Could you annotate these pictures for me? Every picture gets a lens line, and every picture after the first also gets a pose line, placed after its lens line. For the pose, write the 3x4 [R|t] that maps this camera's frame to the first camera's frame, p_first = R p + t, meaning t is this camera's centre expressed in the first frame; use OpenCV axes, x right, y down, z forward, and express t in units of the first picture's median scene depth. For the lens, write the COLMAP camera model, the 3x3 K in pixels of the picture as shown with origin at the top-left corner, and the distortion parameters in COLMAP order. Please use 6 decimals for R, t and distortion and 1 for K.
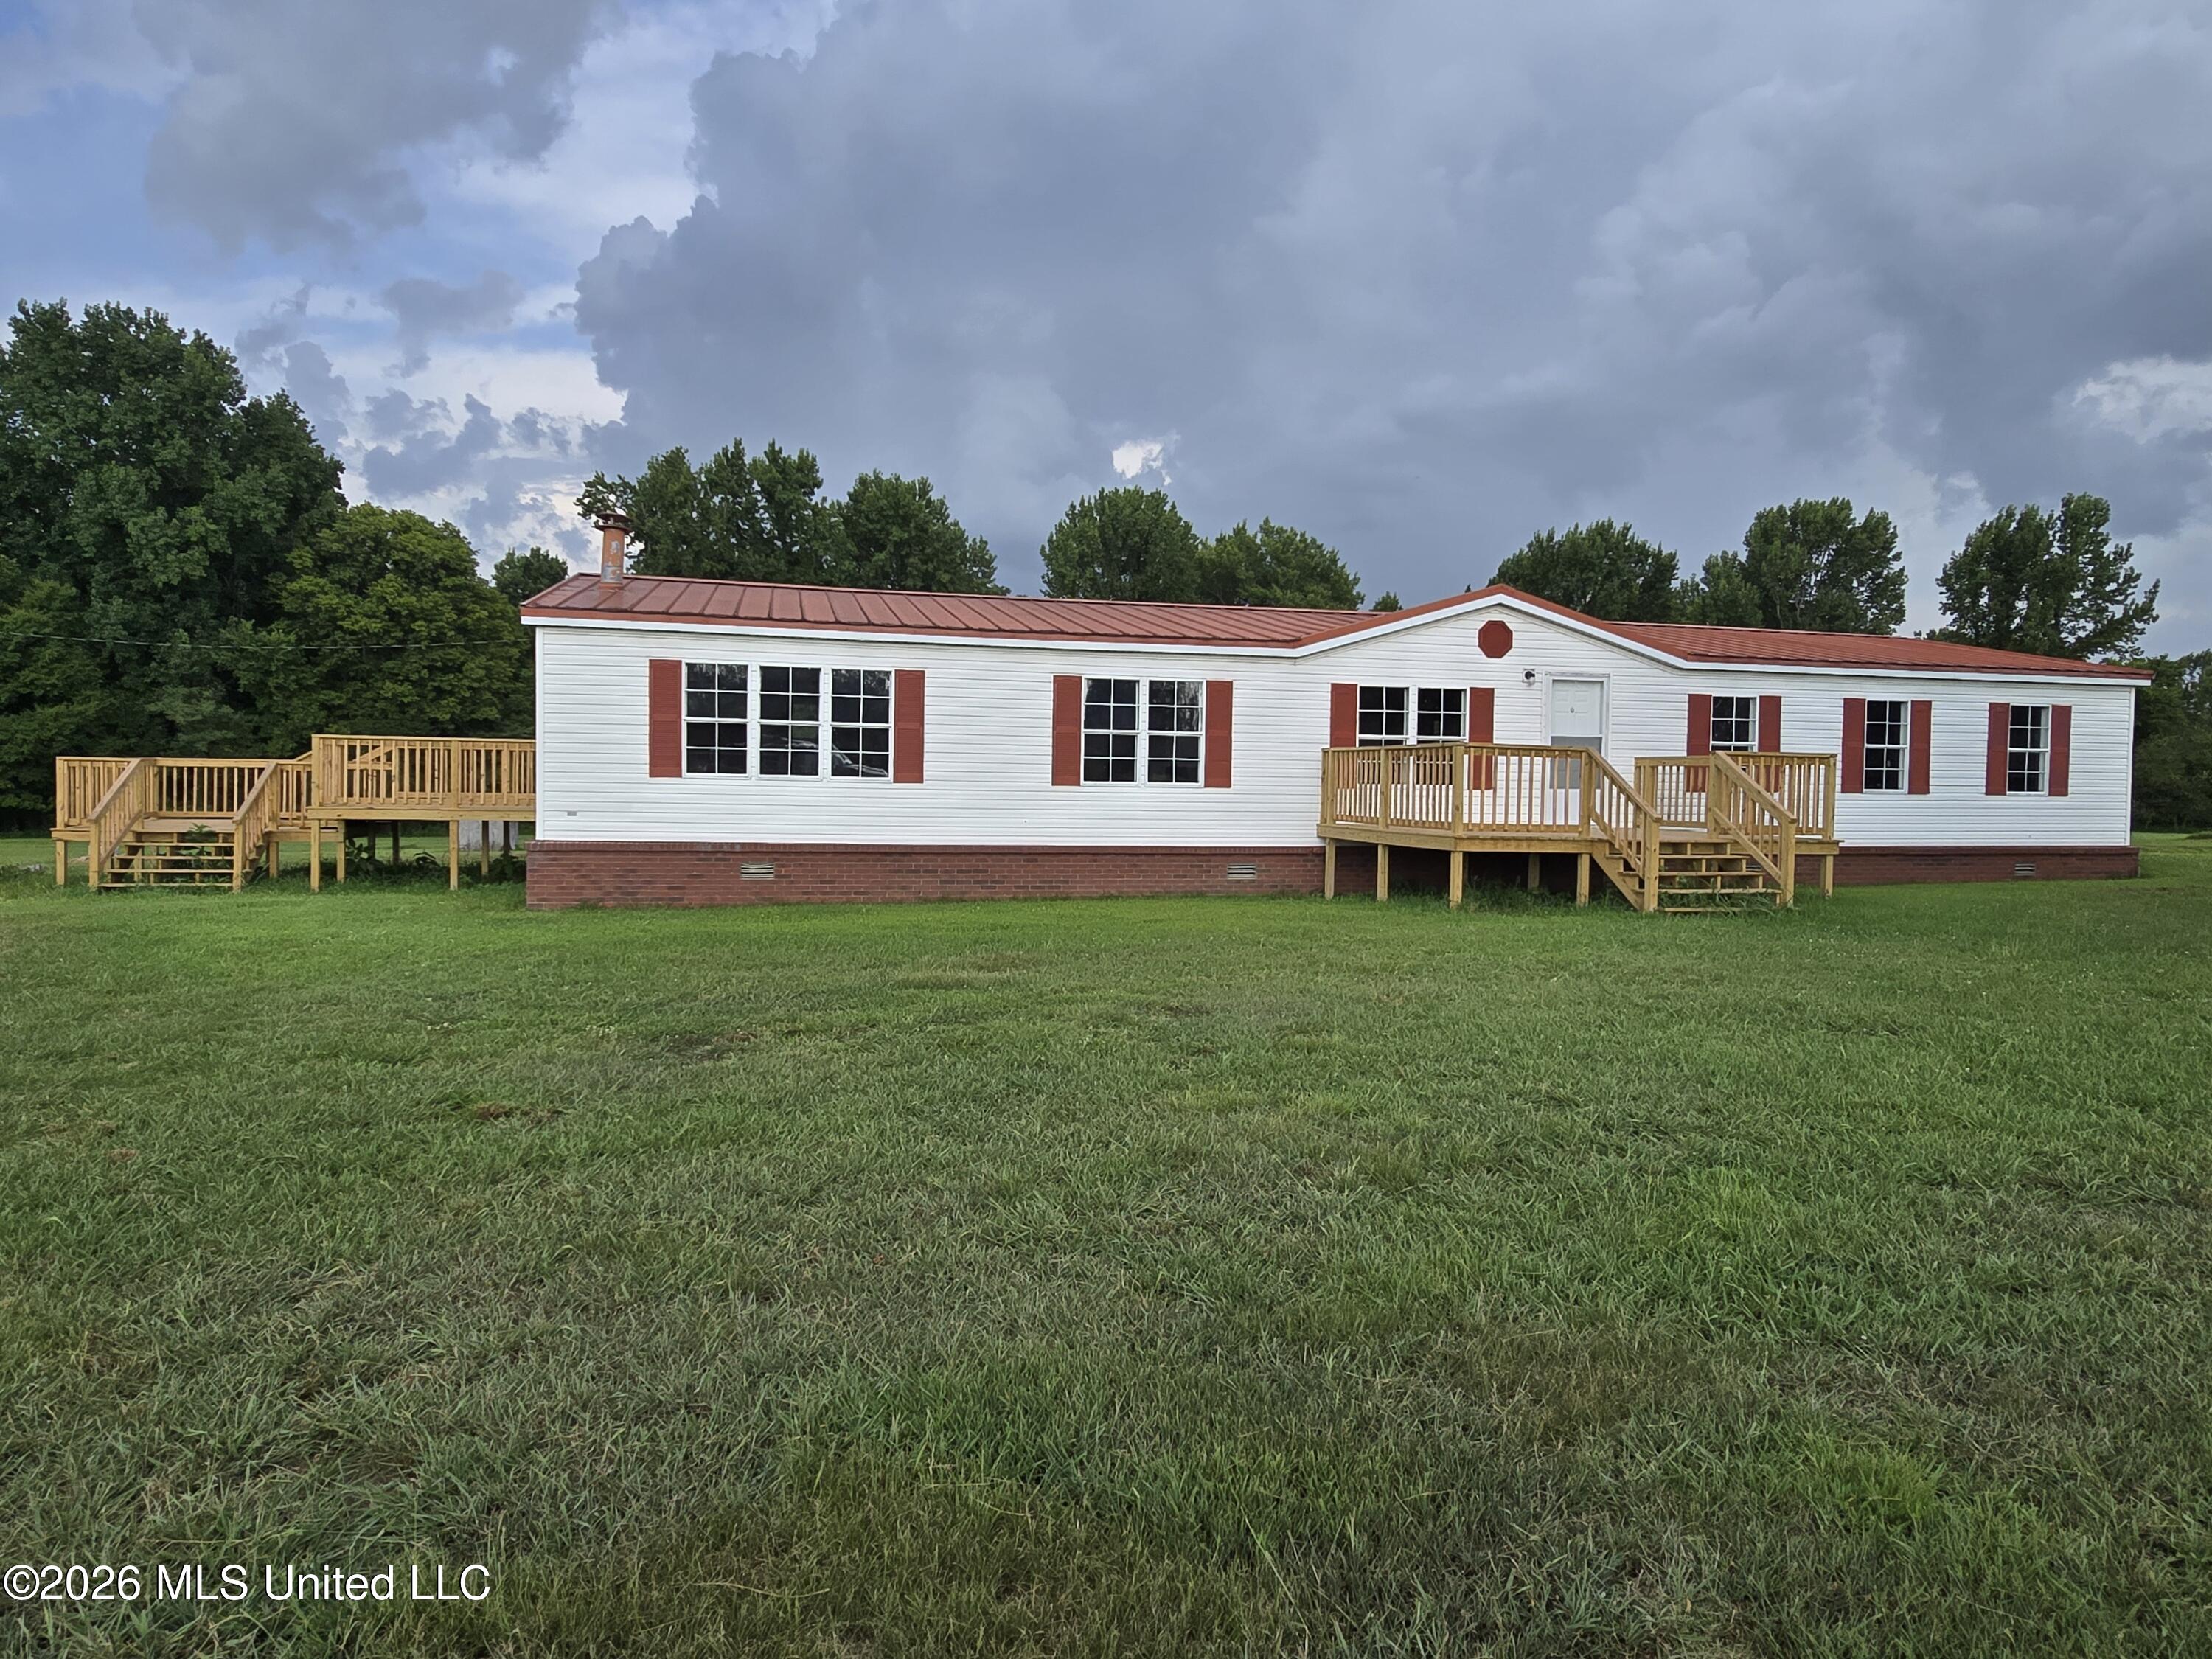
lens RADIAL K [[1339.0, 0, 1071.5], [0, 1339.0, 829.2], [0, 0, 1]] dist [0.019588, -0.005595]
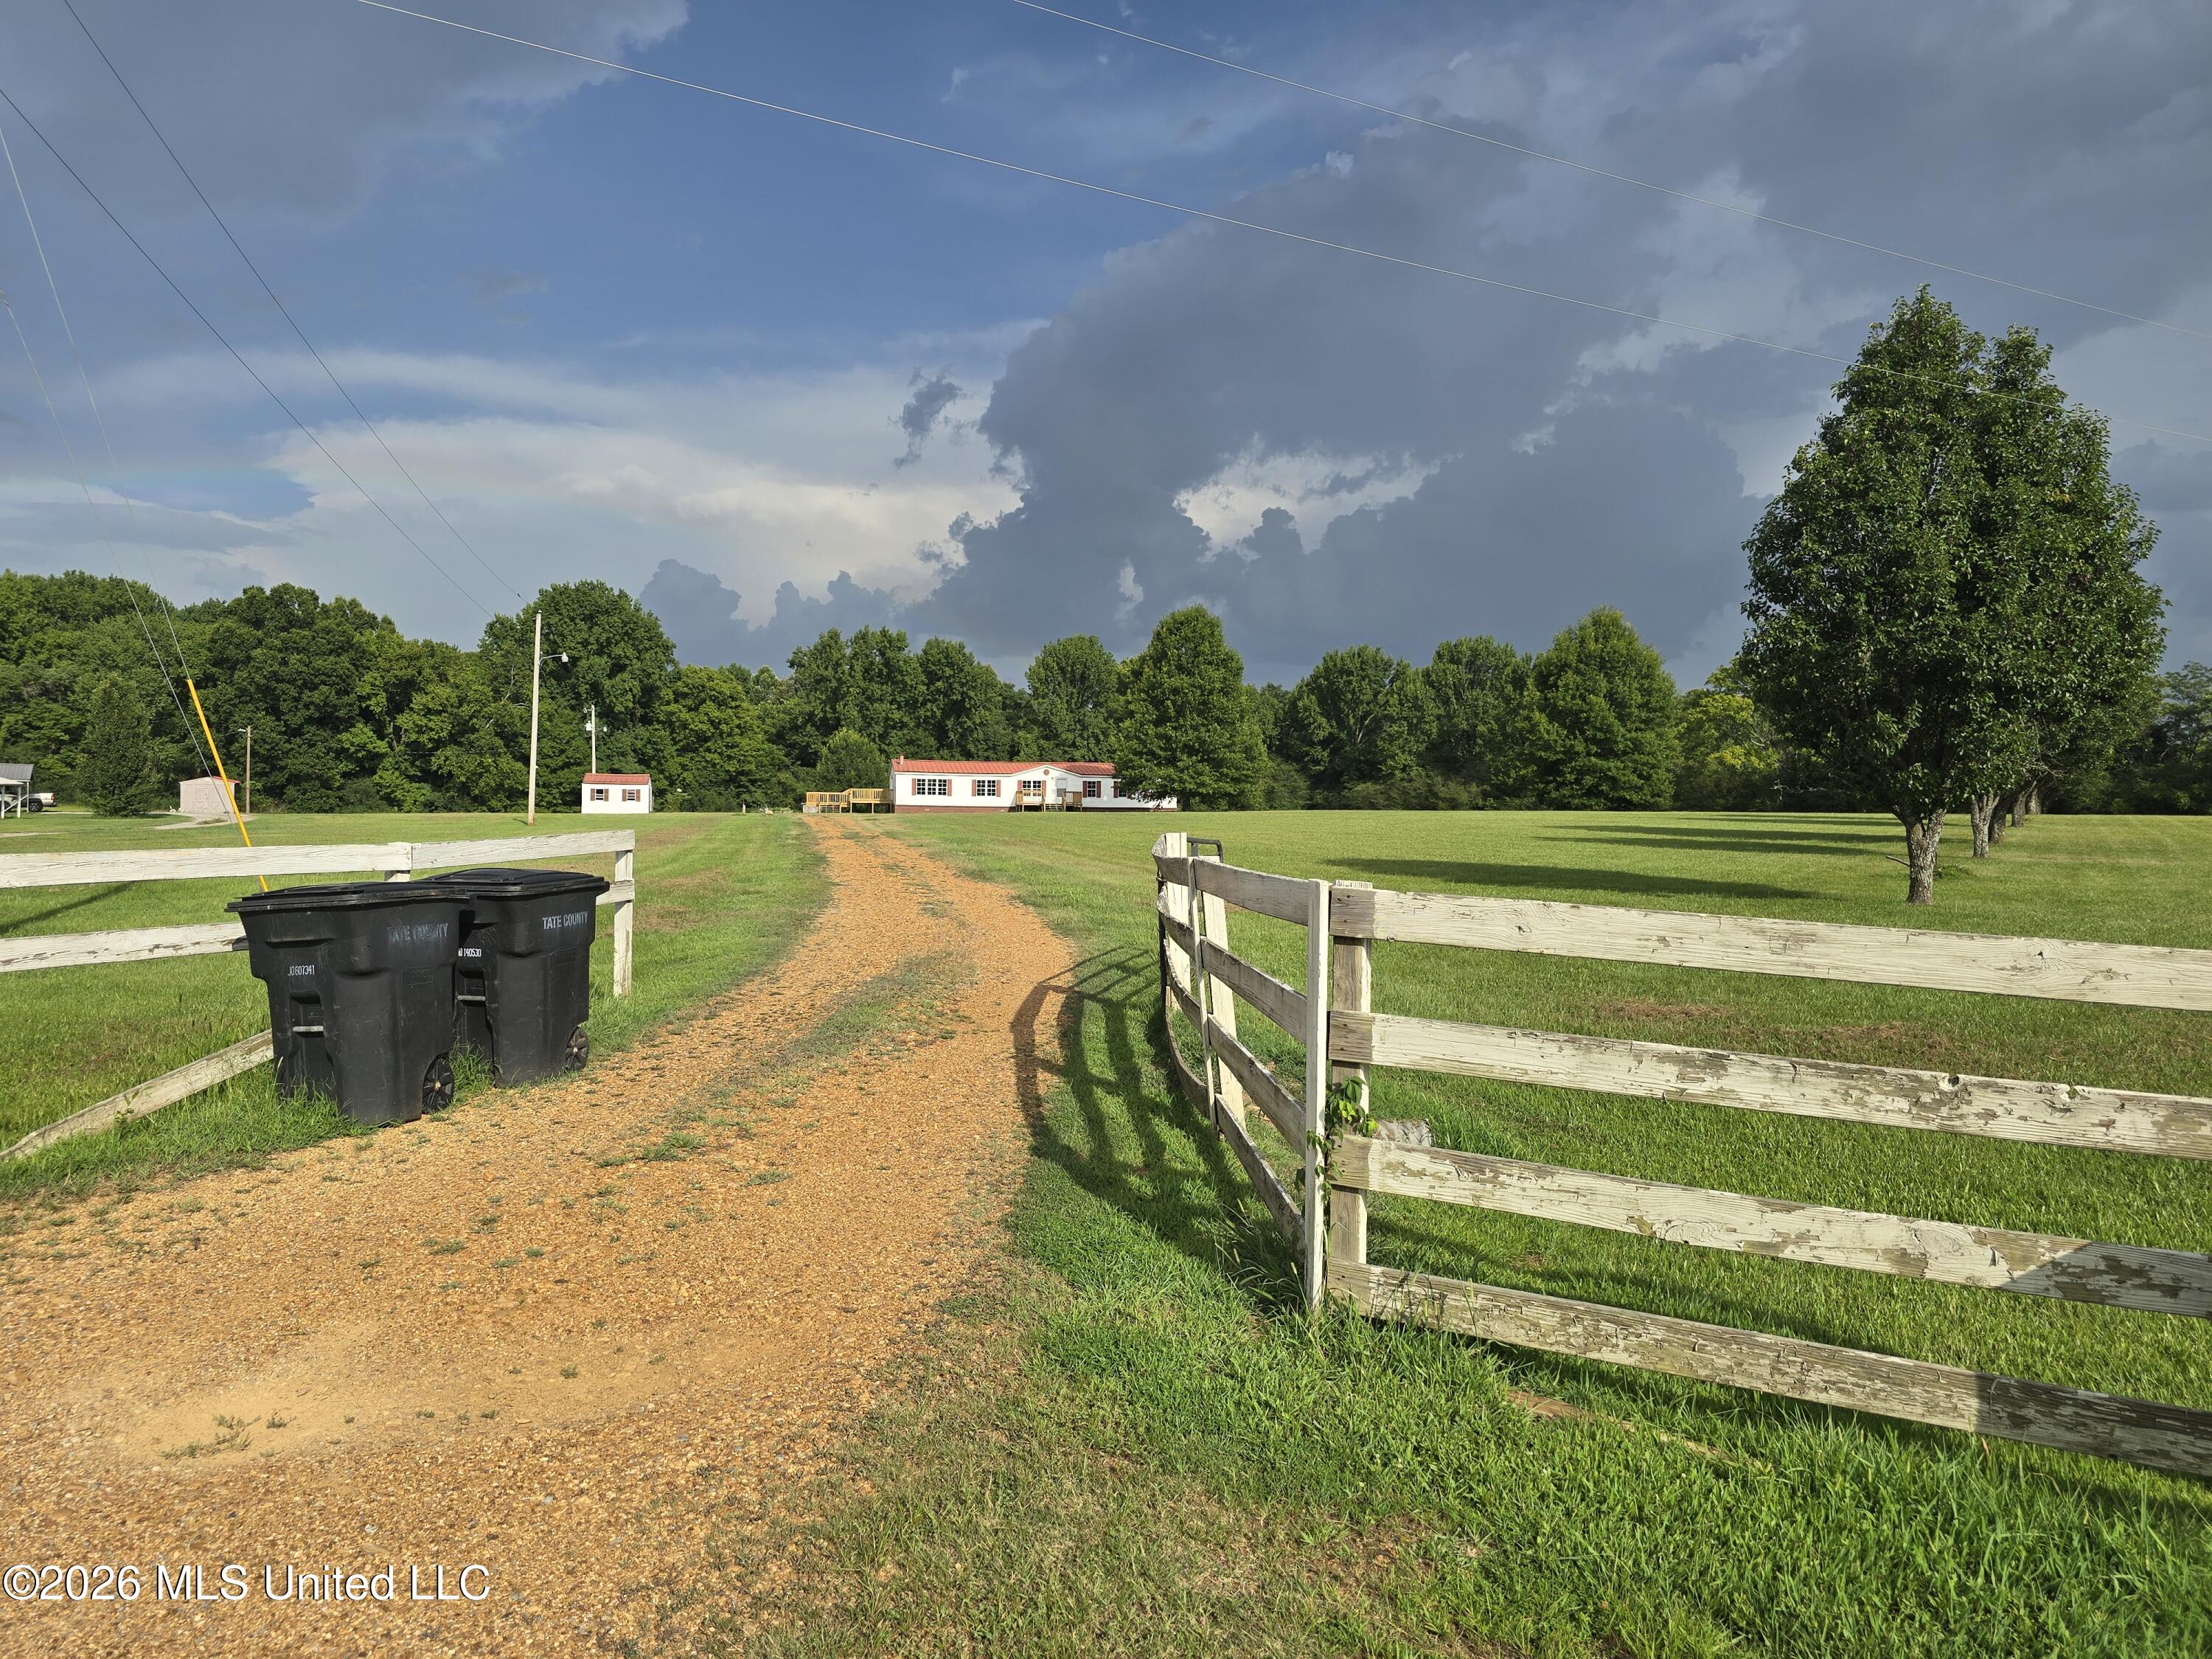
lens RADIAL K [[1487.0, 0, 1105.8], [0, 1487.0, 872.5], [0, 0, 1]] dist [0.063737, -0.071300]
pose [[0.999704, -0.001938, -0.024237, 0.176183], [0.002170, 0.999952, 0.009551, 0.058245], [0.024218, -0.009601, 0.999661, -1.347397]]
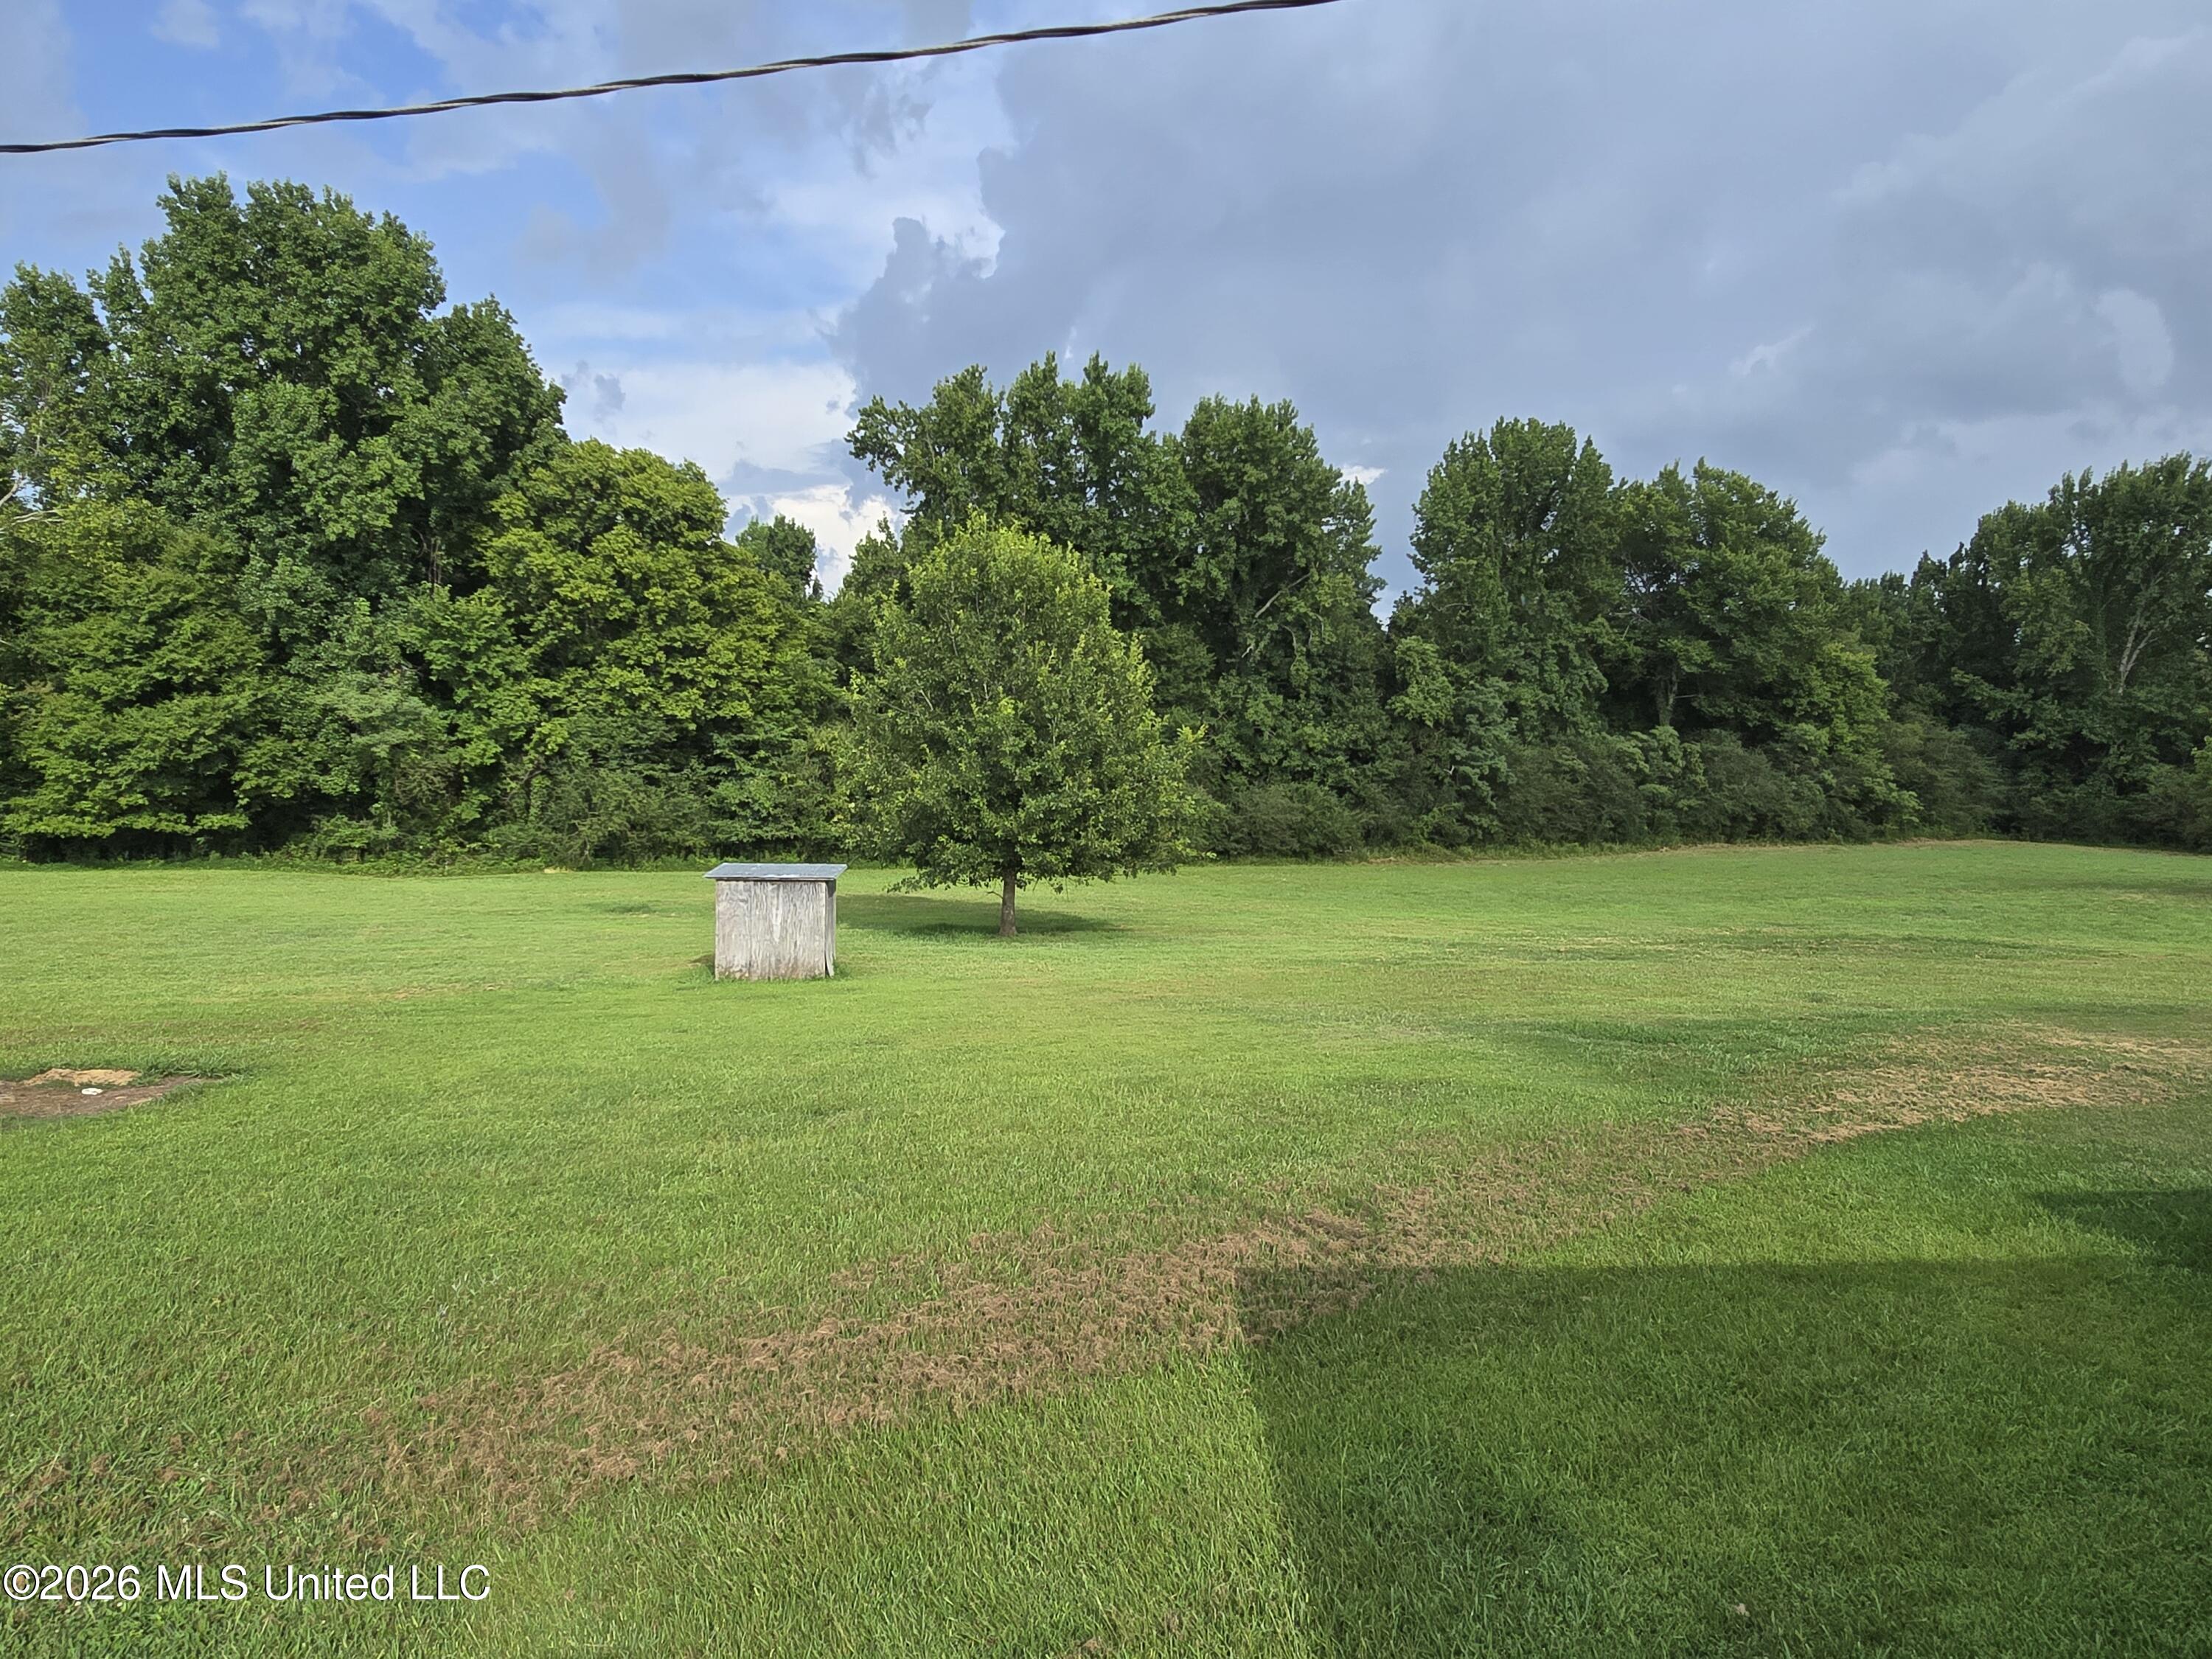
lens RADIAL K [[1339.0, 0, 1104.9], [0, 1339.0, 842.1], [0, 0, 1]] dist [0.019588, -0.005595]
pose [[0.992618, 0.017987, -0.119944, -0.138771], [-0.016516, 0.999776, 0.013251, -0.024959], [0.120155, -0.011172, 0.992692, 0.275621]]
